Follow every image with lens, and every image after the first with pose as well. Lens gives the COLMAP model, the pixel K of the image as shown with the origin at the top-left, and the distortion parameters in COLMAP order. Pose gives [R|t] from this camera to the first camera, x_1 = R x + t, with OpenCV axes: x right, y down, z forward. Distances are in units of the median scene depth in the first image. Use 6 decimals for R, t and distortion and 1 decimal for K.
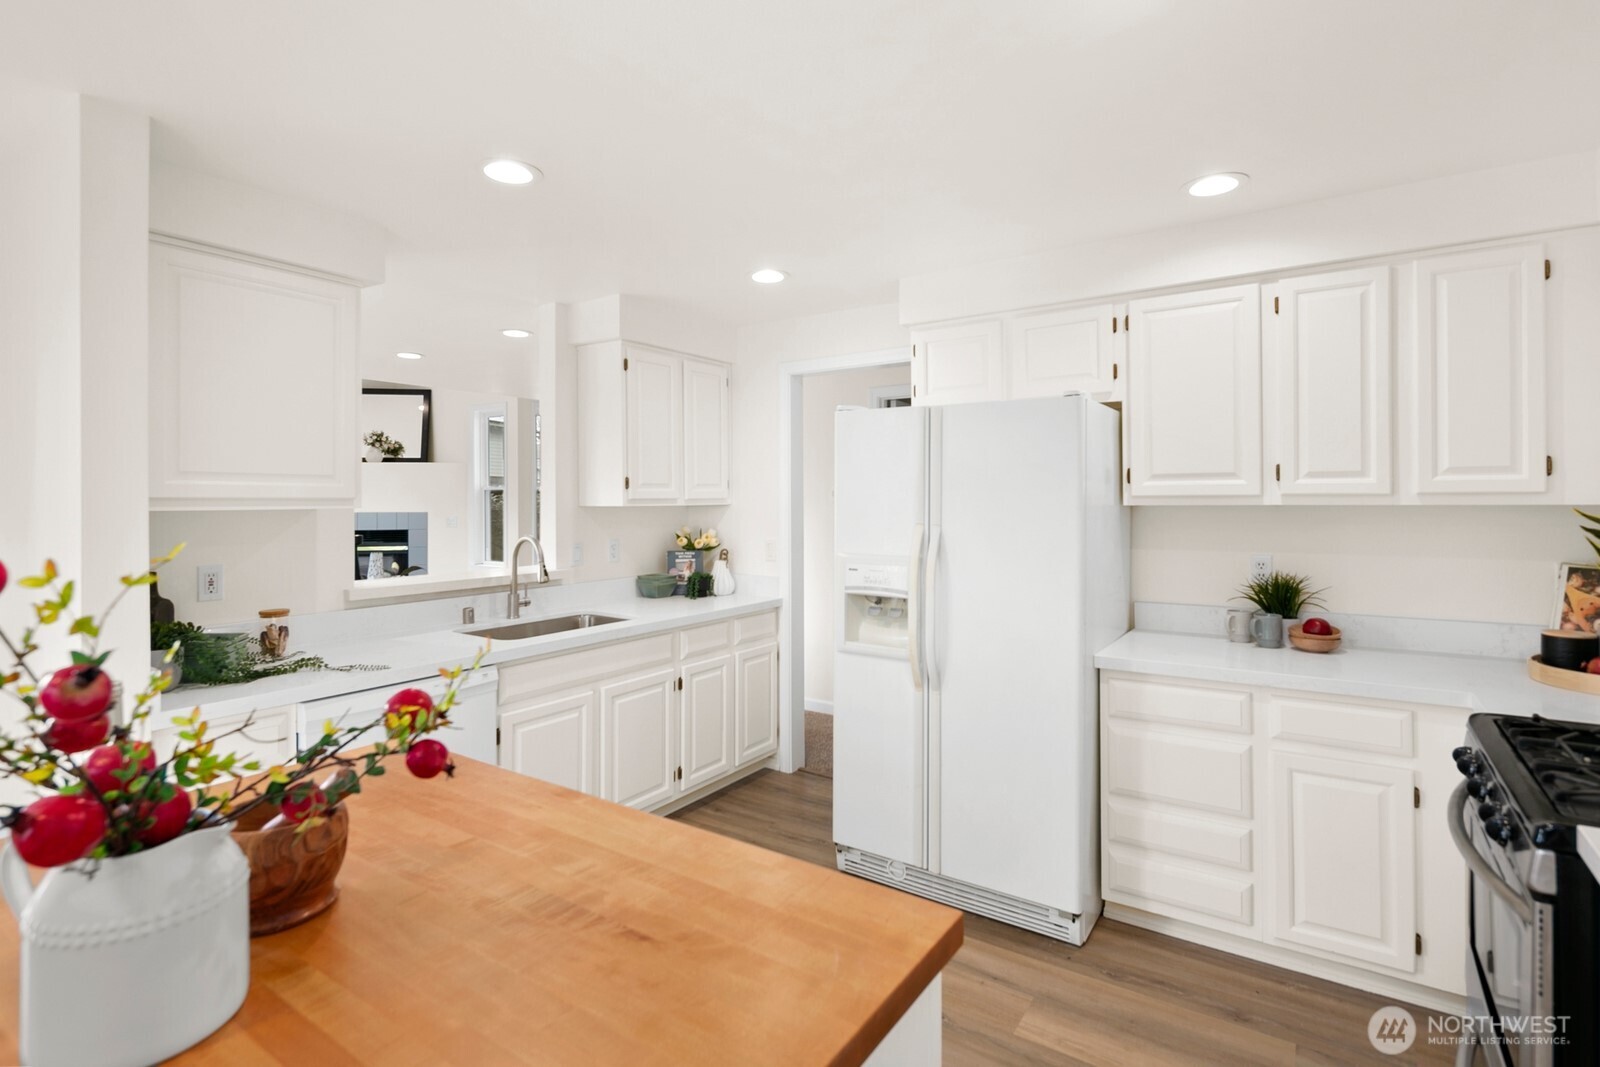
lens RADIAL K [[780.1, 0, 799.5], [0, 780.1, 499.3], [0, 0, 1]] dist [0.002776, 0.000416]
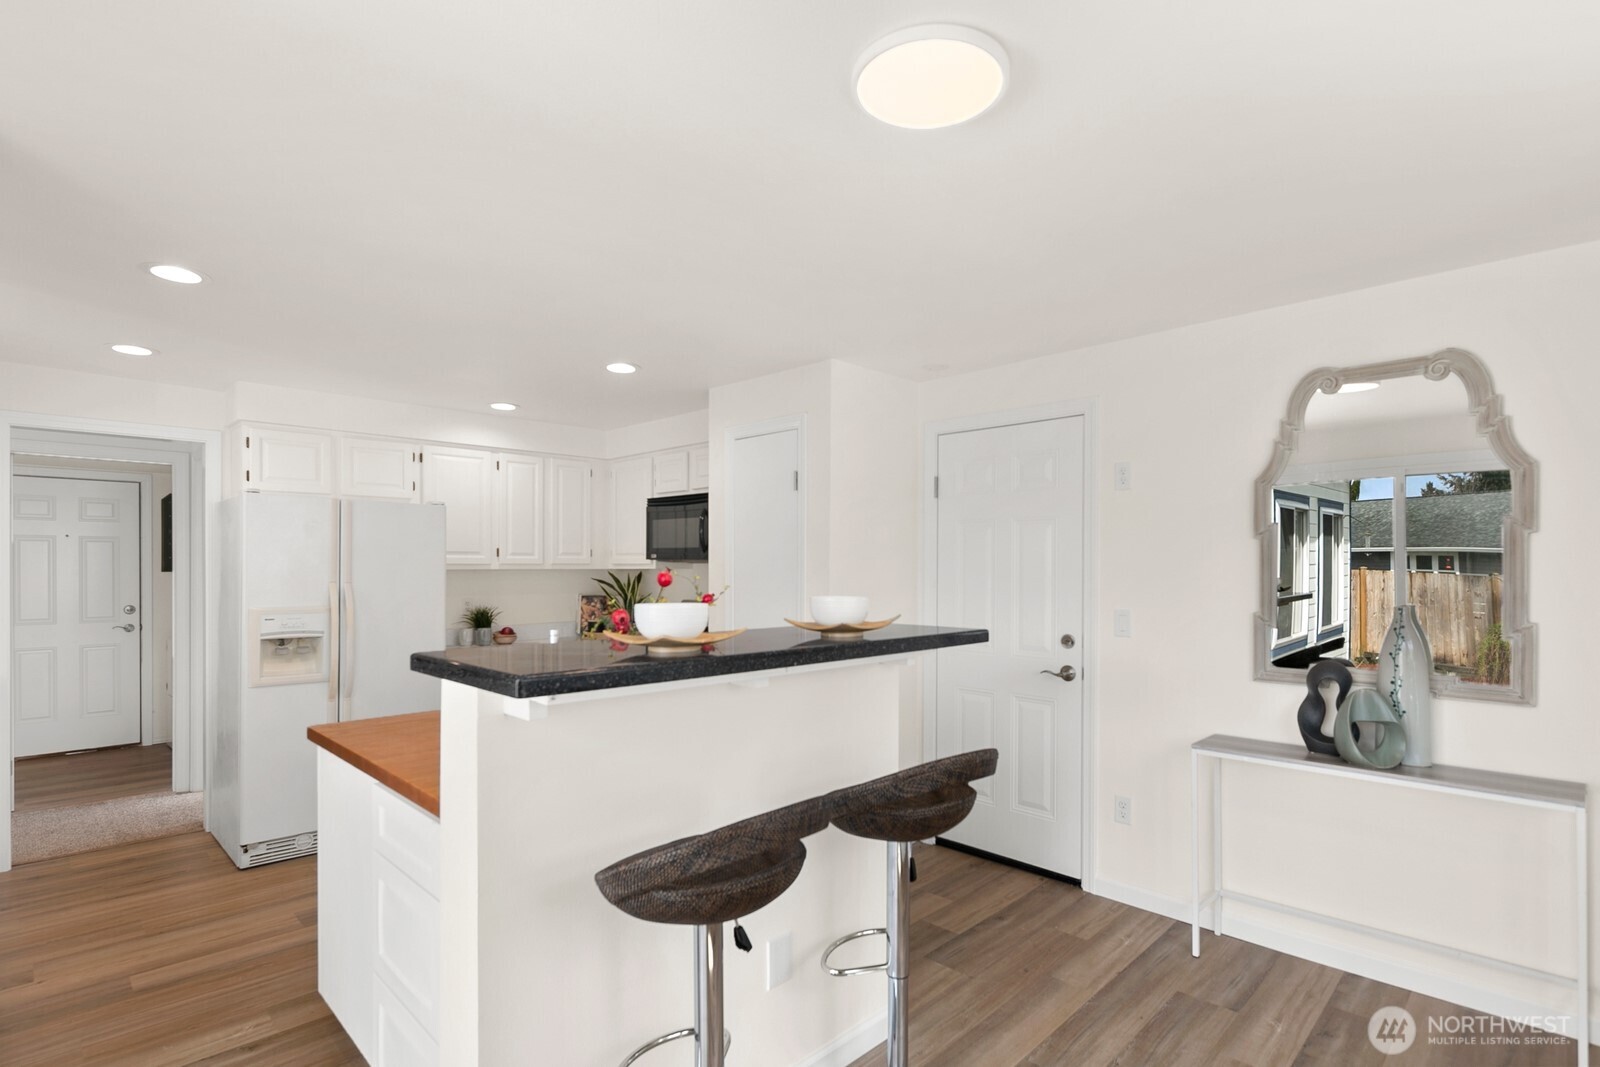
lens RADIAL K [[771.9, 0, 797.7], [0, 771.9, 567.6], [0, 0, 1]] dist [-0.000066, -0.000300]
pose [[0.191996, 0.008079, 0.981362, -1.123206], [0.001690, 0.999962, -0.008563, 0.021133], [-0.981394, 0.003303, 0.191975, -0.091972]]
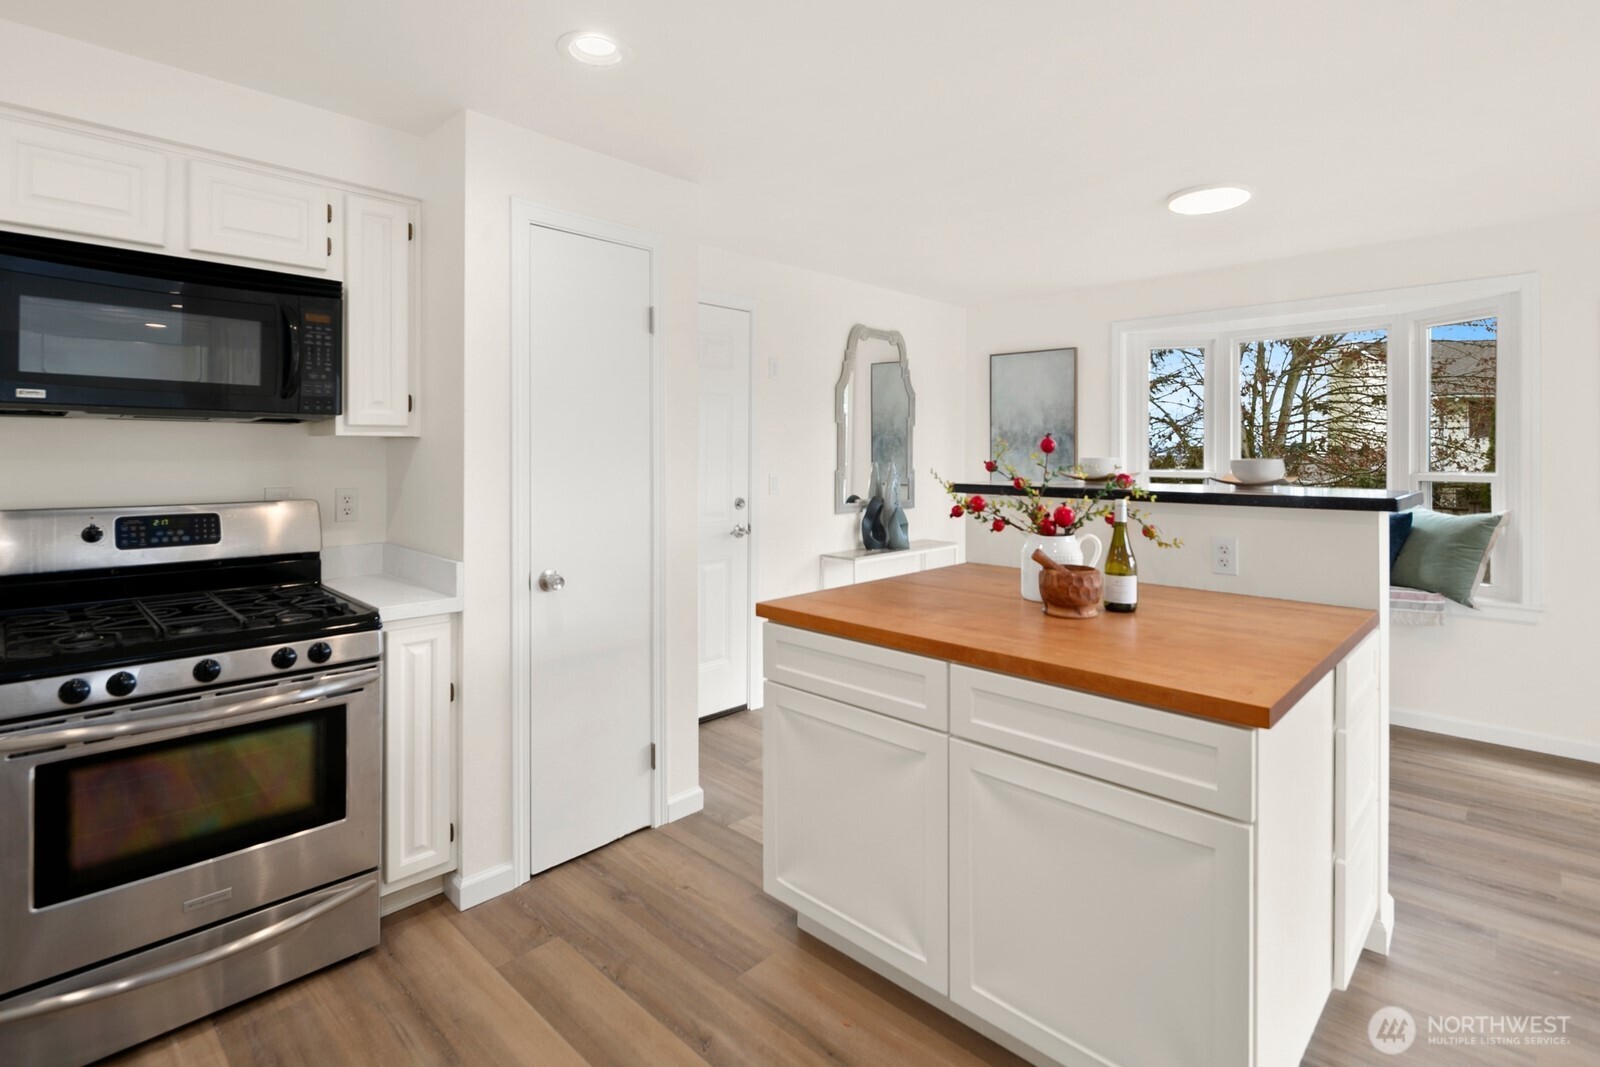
lens RADIAL K [[786.1, 0, 781.9], [0, 786.1, 461.3], [0, 0, 1]] dist [-0.001153, -0.000701]
pose [[-0.983884, -0.000180, 0.178810, -0.104873], [0.002742, 0.999867, 0.016097, 0.027268], [-0.178789, 0.016327, -0.983752, 1.224553]]
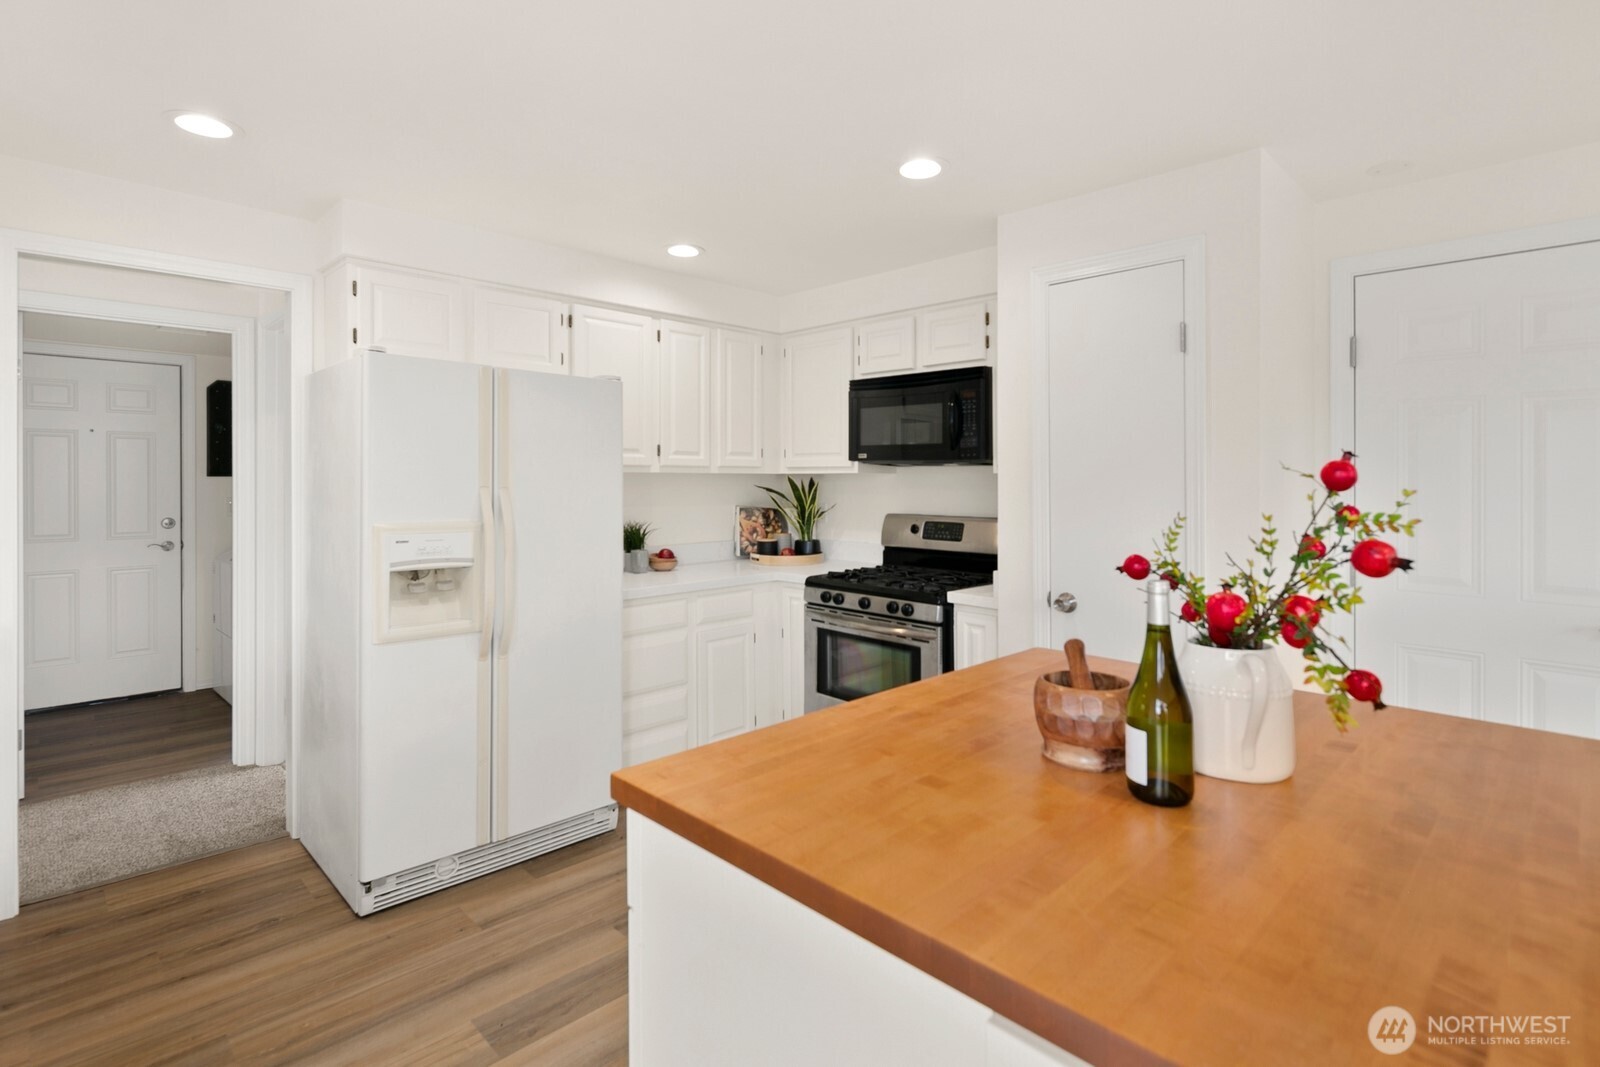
lens RADIAL K [[768.9, 0, 795.7], [0, 768.9, 481.0], [0, 0, 1]] dist [-0.000056, -0.000066]
pose [[0.199840, 0.006907, 0.979804, -0.749950], [-0.001476, 0.999976, -0.006748, 0.032677], [-0.979827, -0.000097, 0.199846, 0.466836]]
